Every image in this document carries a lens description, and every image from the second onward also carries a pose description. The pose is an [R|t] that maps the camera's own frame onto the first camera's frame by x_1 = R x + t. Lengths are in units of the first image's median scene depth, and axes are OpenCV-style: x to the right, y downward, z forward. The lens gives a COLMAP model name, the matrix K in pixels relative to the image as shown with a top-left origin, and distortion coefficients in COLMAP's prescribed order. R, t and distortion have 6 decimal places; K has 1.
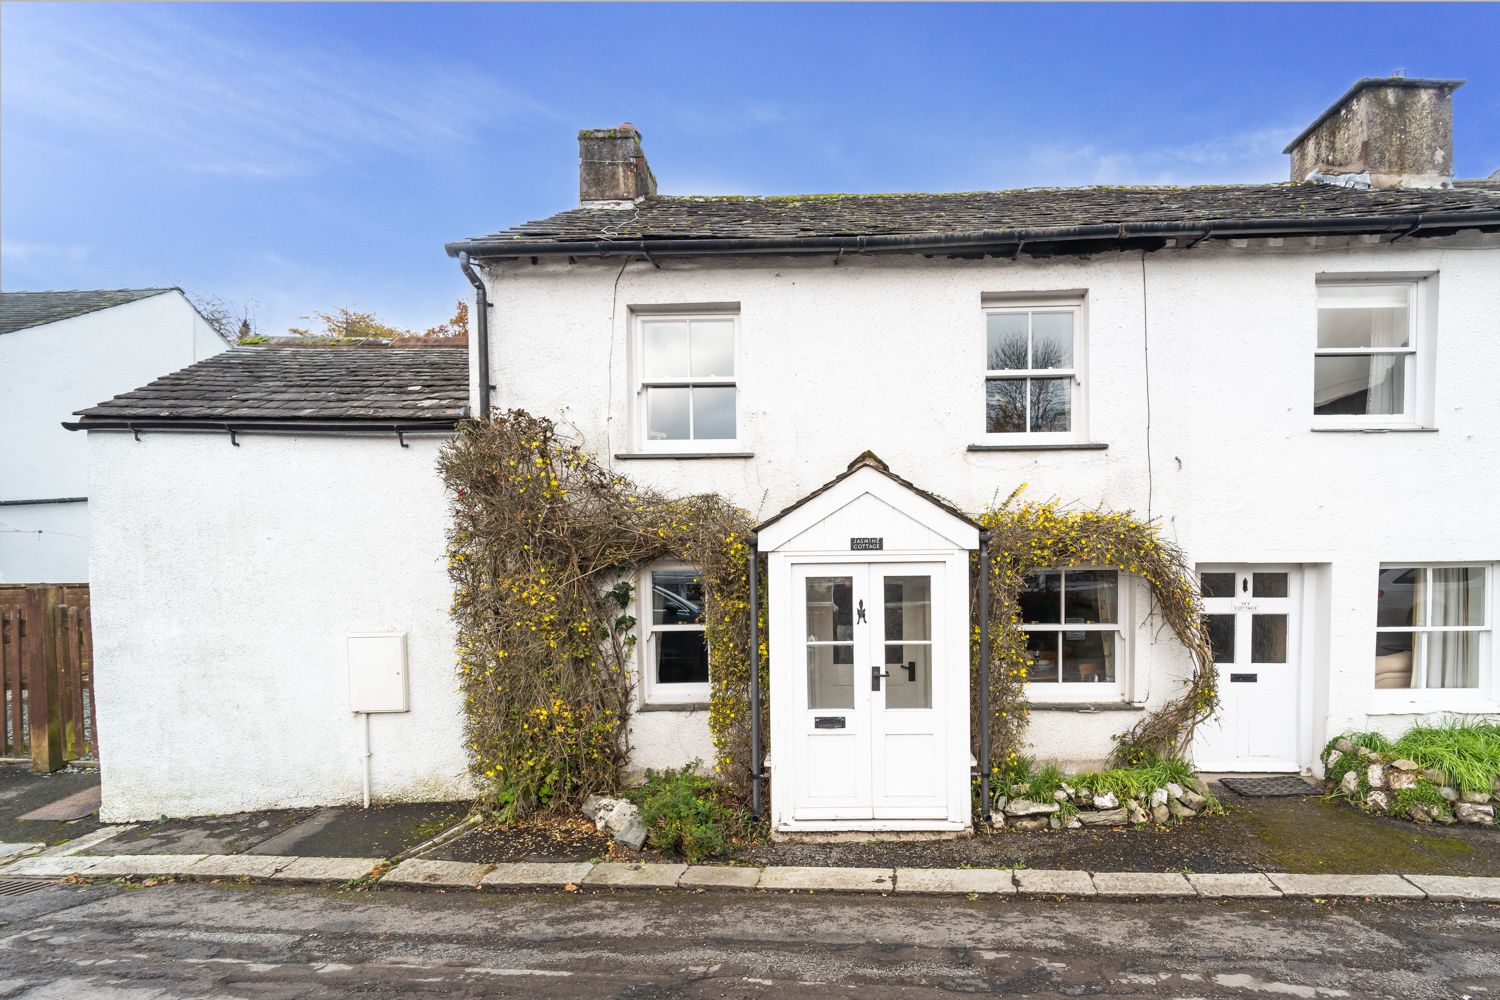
lens RADIAL K [[664.4, 0, 750.1], [0, 664.4, 554.2], [0, 0, 1]] dist [0.000255, 0.000298]
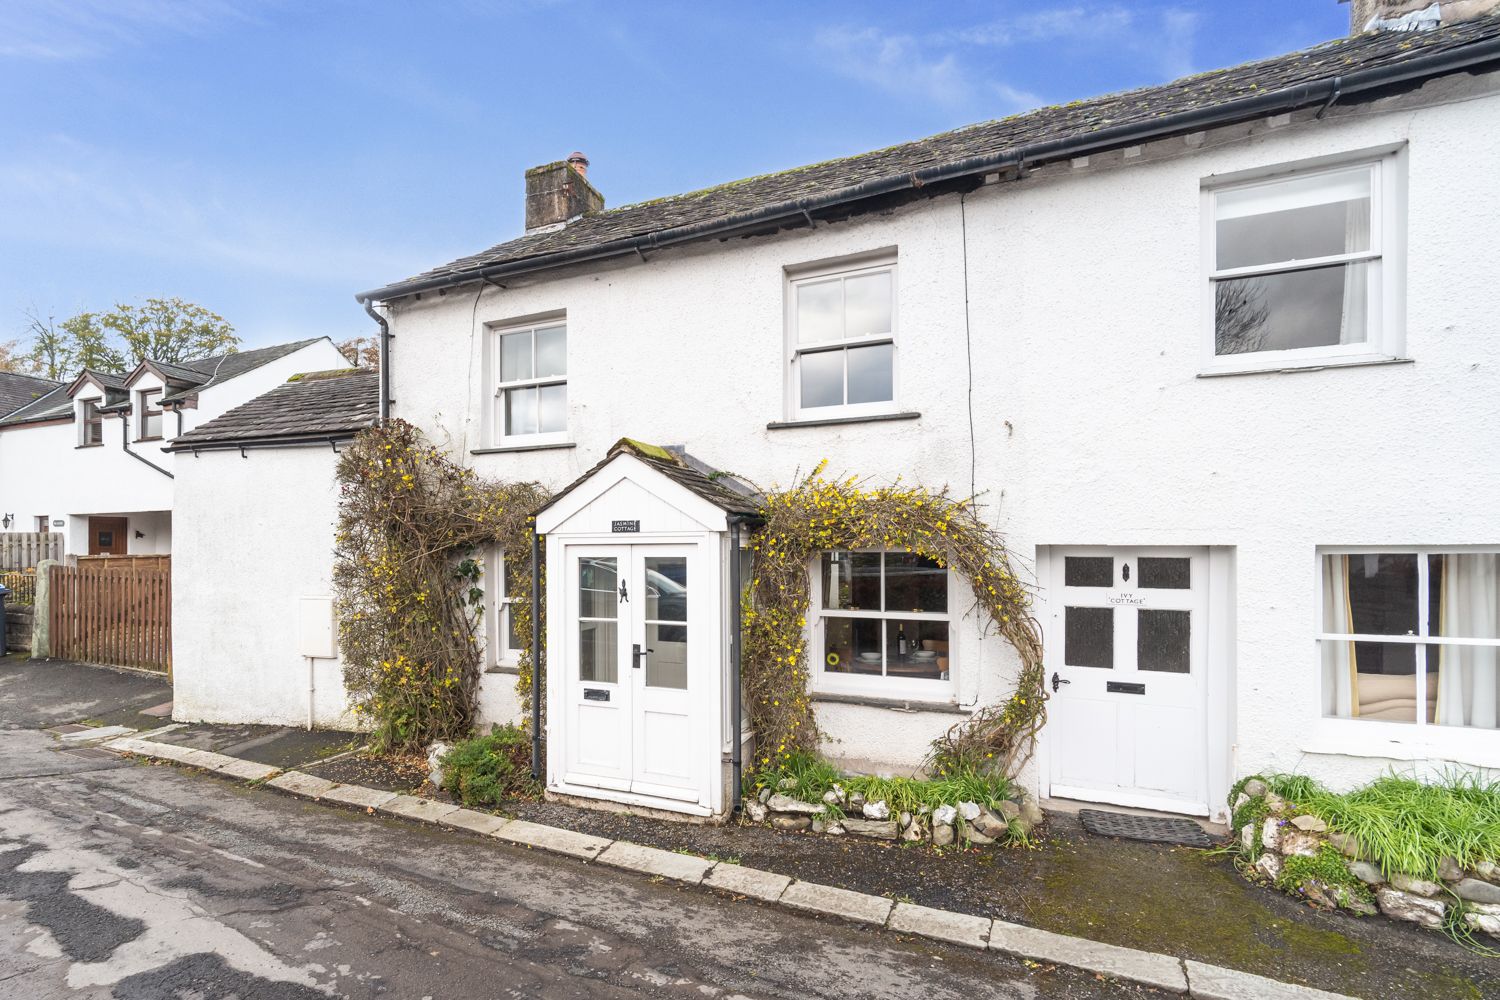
lens RADIAL K [[656.5, 0, 678.5], [0, 656.5, 508.3], [0, 0, 1]] dist [0.000034, 0.000553]
pose [[0.929390, -0.016209, -0.368743, 0.595223], [0.005542, 0.999535, -0.029970, -0.011777], [0.369058, 0.025810, 0.929048, 0.061235]]
